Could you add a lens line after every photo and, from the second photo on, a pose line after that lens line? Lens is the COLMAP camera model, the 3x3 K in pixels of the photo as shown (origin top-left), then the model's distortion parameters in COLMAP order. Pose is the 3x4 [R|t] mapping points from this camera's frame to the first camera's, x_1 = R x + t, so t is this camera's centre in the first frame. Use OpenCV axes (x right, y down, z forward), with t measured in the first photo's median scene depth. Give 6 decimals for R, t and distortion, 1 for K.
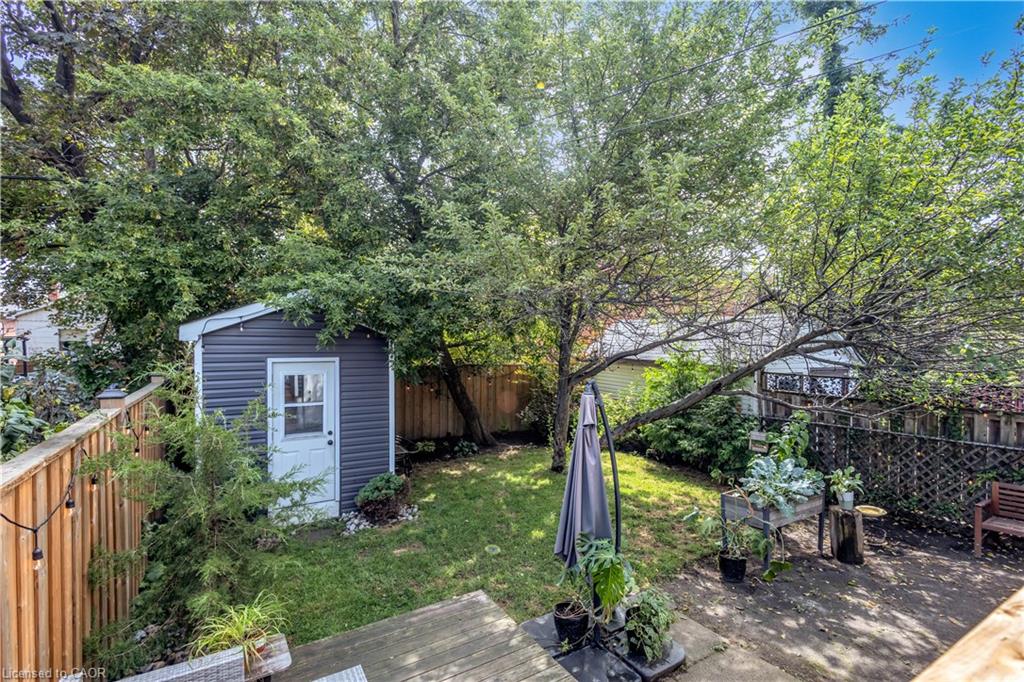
lens RADIAL K [[472.7, 0, 514.6], [0, 472.7, 357.2], [0, 0, 1]] dist [0.002408, -0.000706]
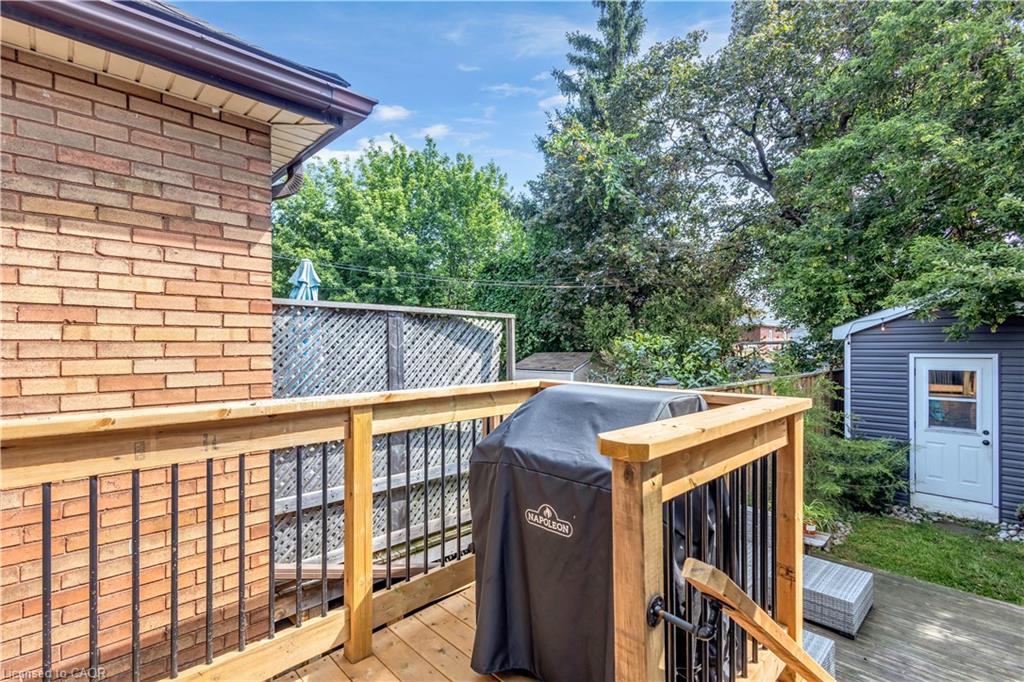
lens RADIAL K [[472.7, 0, 508.2], [0, 472.7, 344.2], [0, 0, 1]] dist [0.002408, -0.000706]
pose [[0.187940, -0.008898, -0.982140, 0.386788], [-0.021817, 0.999674, -0.013232, 0.015155], [0.981938, 0.023914, 0.187684, -0.142245]]
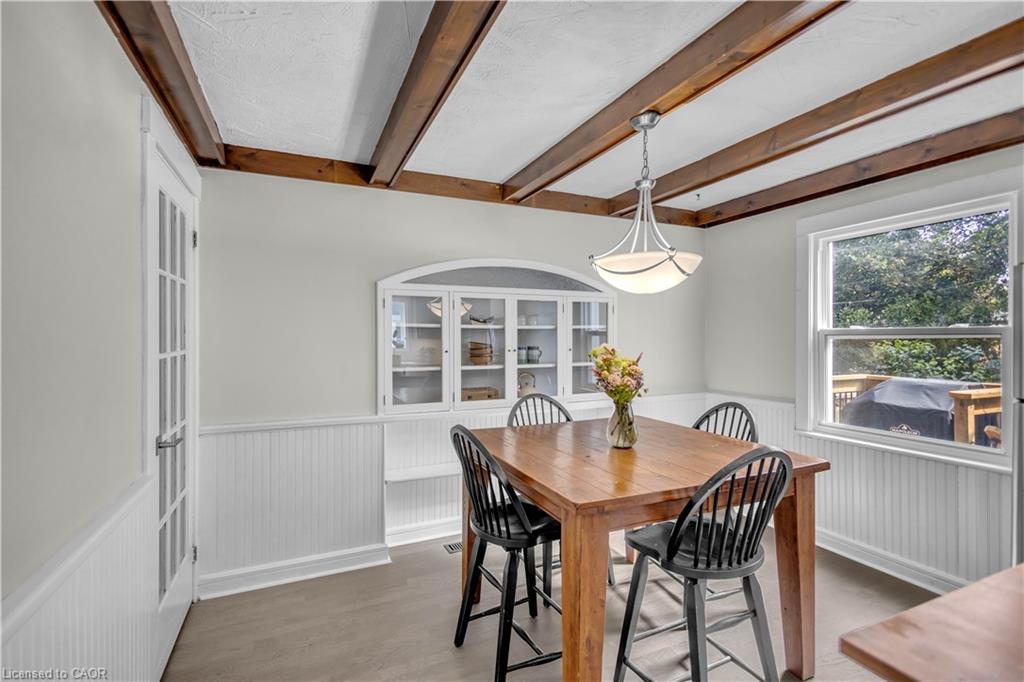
lens RADIAL K [[472.7, 0, 511.1], [0, 472.7, 342.0], [0, 0, 1]] dist [0.002408, -0.000706]
pose [[-0.158577, 0.000778, -0.987346, 0.836994], [-0.028081, 0.999592, 0.005297, -0.000410], [0.986947, 0.028566, -0.158490, -0.485494]]
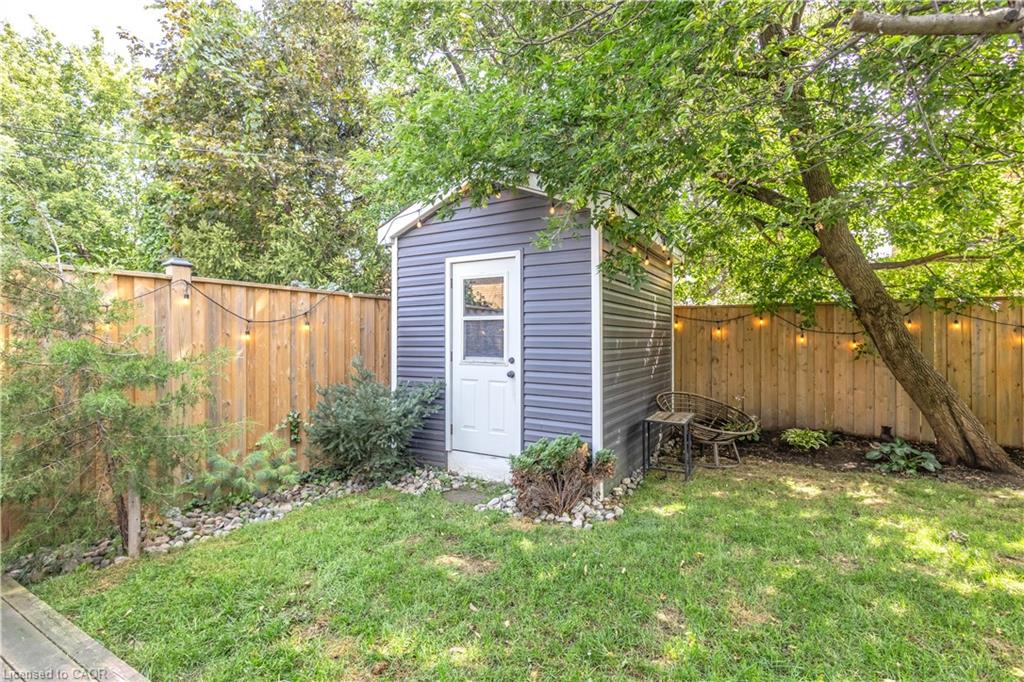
lens RADIAL K [[472.7, 0, 510.7], [0, 472.7, 338.5], [0, 0, 1]] dist [0.002408, -0.000706]
pose [[0.461319, -0.004142, -0.887225, 0.234260], [-0.022405, 0.999616, -0.016316, 0.143598], [0.886951, 0.027405, 0.461049, 0.701178]]
